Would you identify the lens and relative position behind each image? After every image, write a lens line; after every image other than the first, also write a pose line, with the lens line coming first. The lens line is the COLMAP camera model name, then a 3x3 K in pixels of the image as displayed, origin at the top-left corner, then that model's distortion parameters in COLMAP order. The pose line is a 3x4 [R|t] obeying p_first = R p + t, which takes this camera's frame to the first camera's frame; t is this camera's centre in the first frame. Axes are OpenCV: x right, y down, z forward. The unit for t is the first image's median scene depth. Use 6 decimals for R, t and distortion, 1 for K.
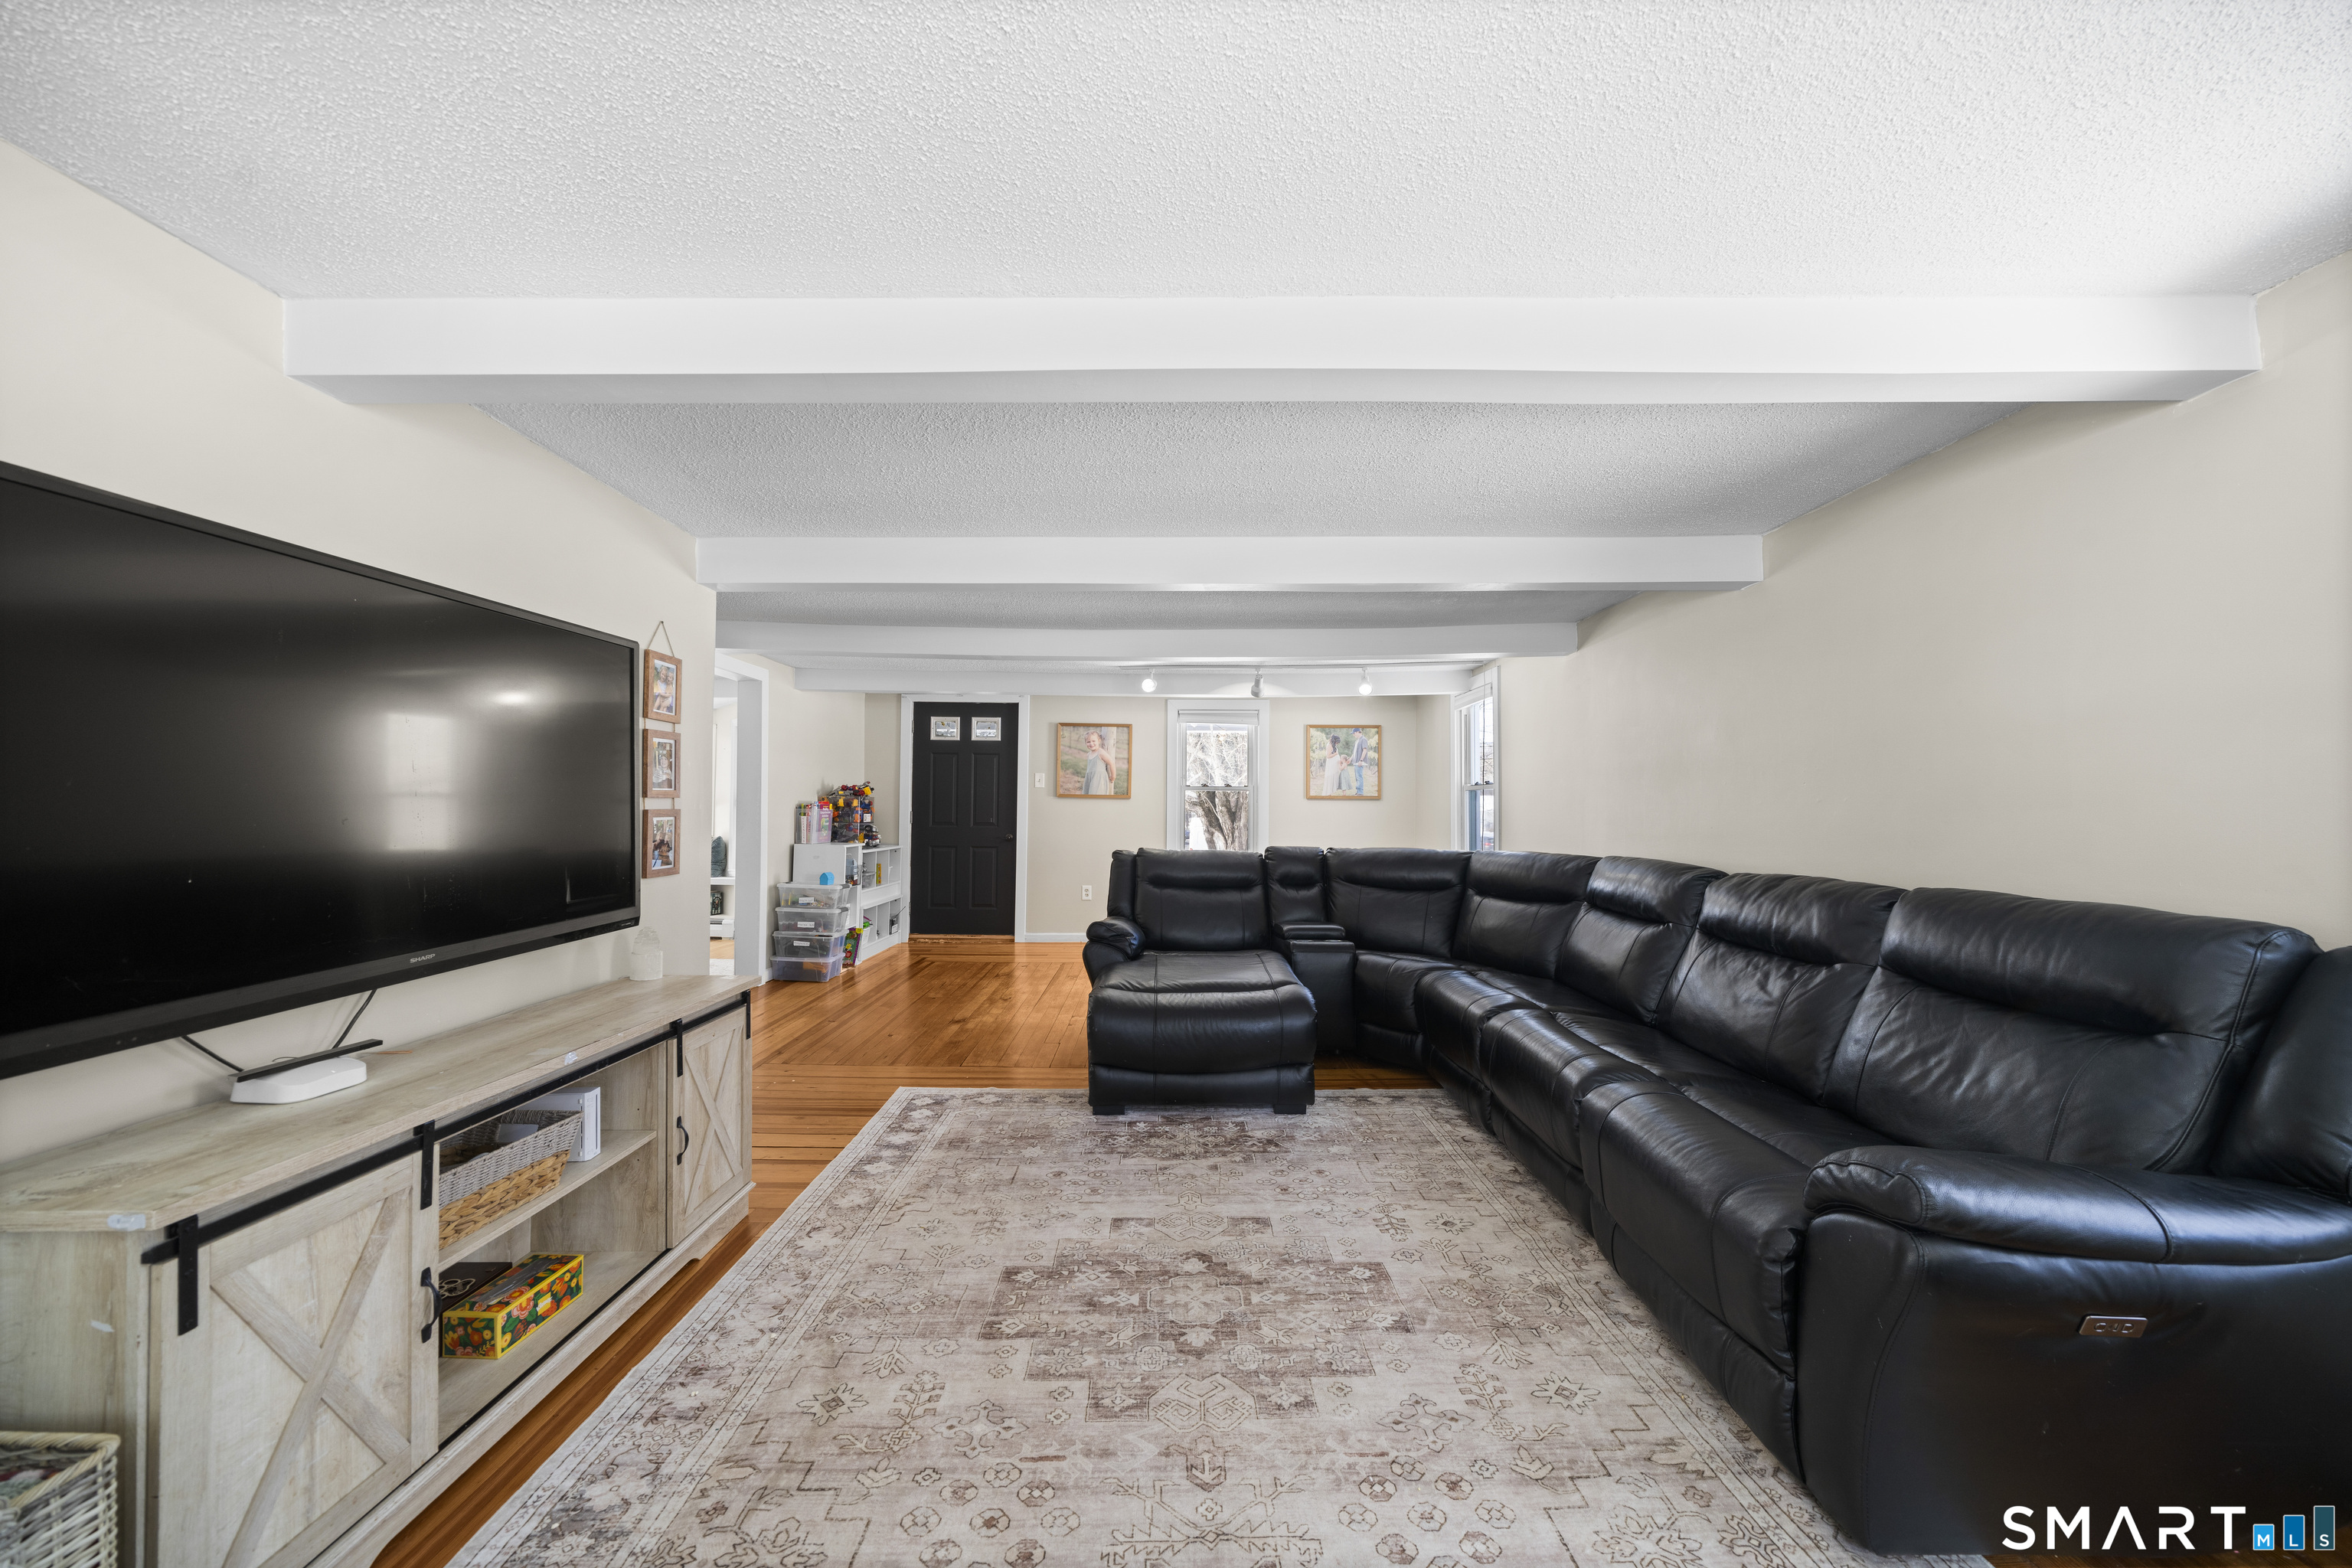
lens RADIAL K [[817.8, 0, 1173.0], [0, 817.8, 794.1], [0, 0, 1]] dist [-0.002523, -0.000025]
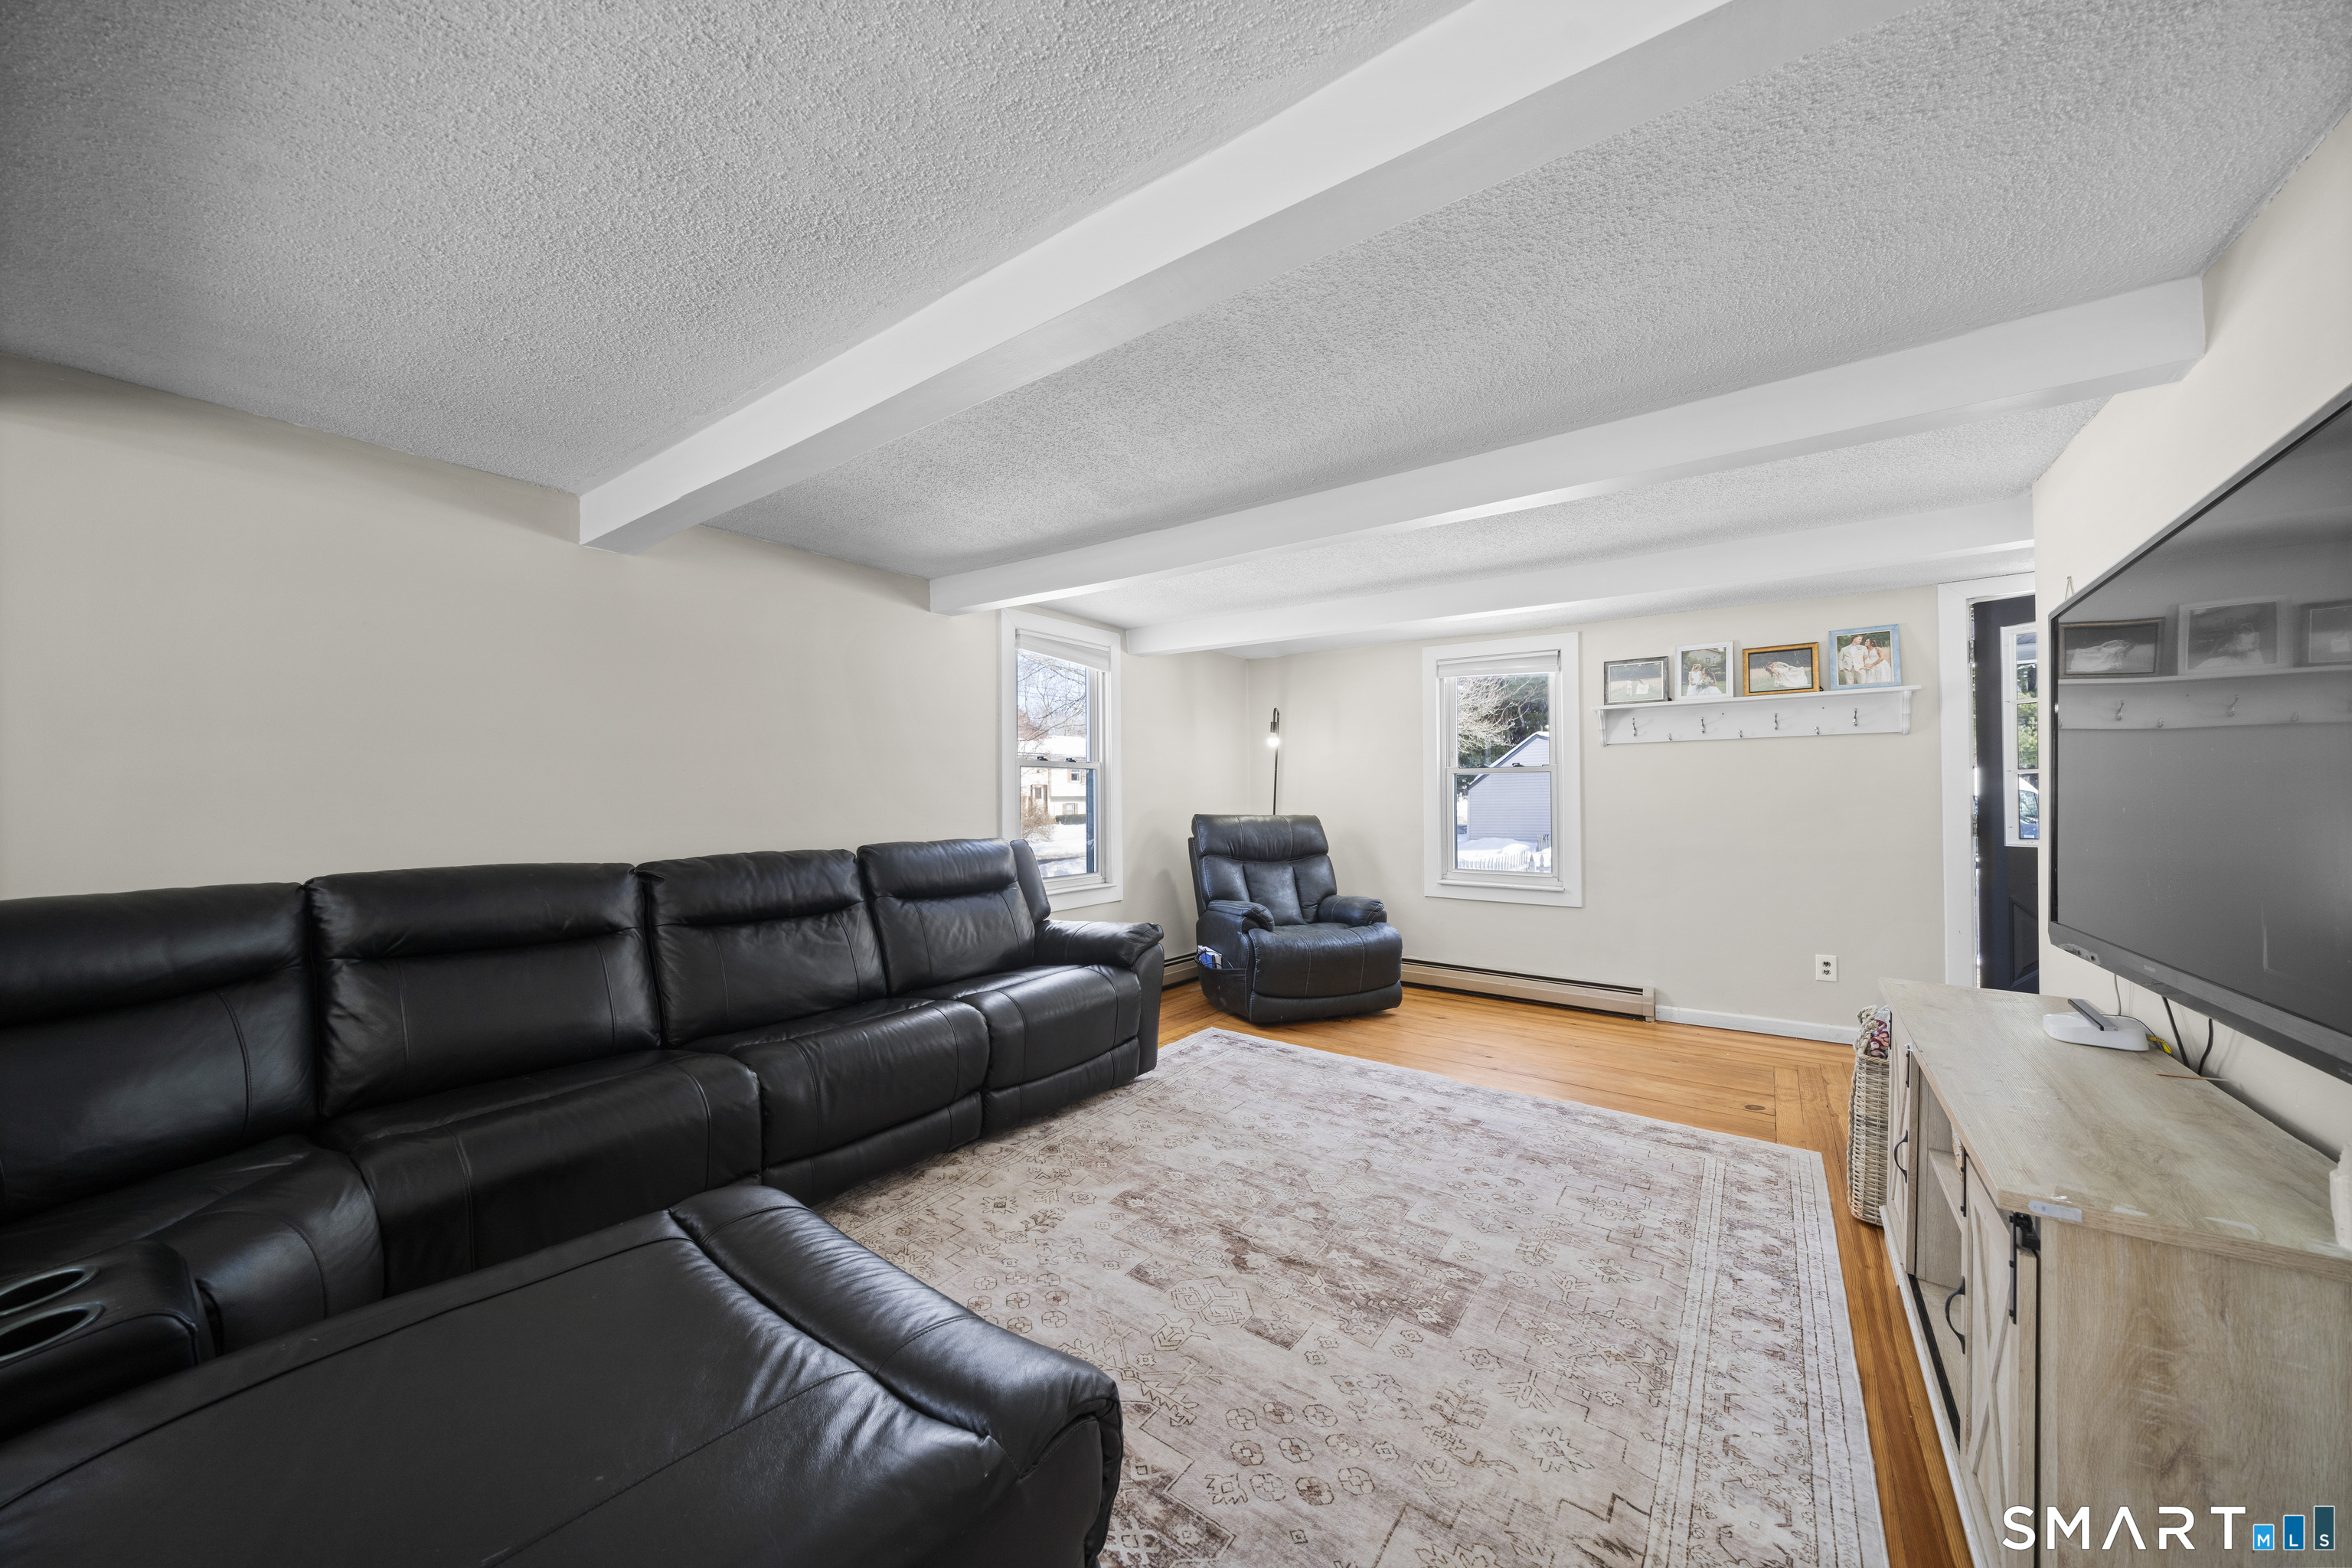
lens RADIAL K [[817.8, 0, 1179.1], [0, 817.8, 794.6], [0, 0, 1]] dist [-0.002523, -0.000025]
pose [[-0.809133, 0.000587, 0.587625, -0.519031], [-0.009319, 0.999861, -0.013830, 0.035423], [-0.587551, -0.016667, -0.809015, 2.021434]]
